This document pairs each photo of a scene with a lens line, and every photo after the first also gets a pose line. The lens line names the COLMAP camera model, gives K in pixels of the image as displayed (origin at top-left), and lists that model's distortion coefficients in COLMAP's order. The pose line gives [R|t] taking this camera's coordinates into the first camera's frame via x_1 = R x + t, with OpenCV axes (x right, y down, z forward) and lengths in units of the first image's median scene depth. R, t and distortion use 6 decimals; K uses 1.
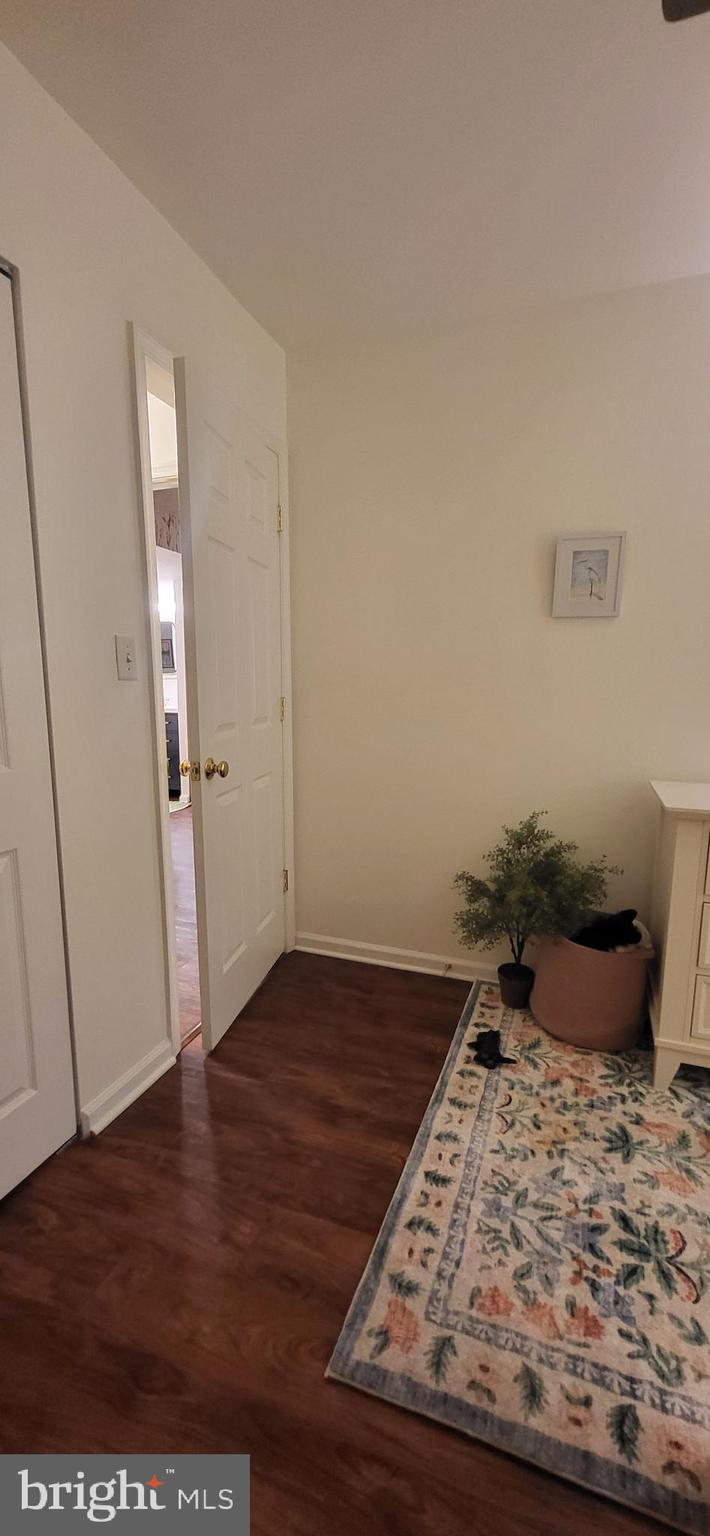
lens RADIAL K [[609.0, 0, 360.1], [0, 609.0, 784.8], [0, 0, 1]] dist [0.004965, 0.000204]
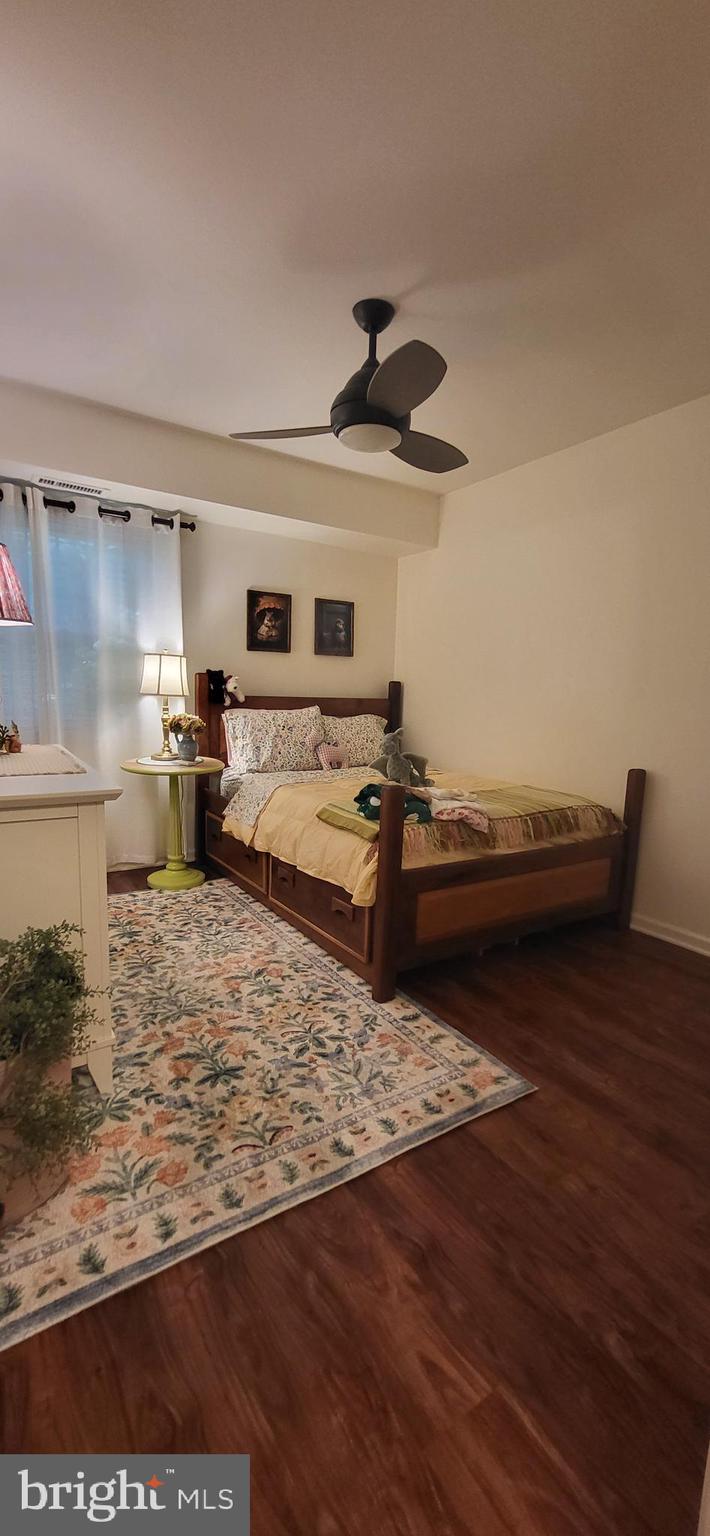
lens RADIAL K [[609.0, 0, 360.1], [0, 609.0, 784.8], [0, 0, 1]] dist [0.004965, 0.000204]
pose [[-0.800140, -0.118746, 0.587942, -0.425531], [0.063422, 0.957964, 0.279791, -0.255467], [-0.596451, 0.261160, -0.758974, 1.810679]]
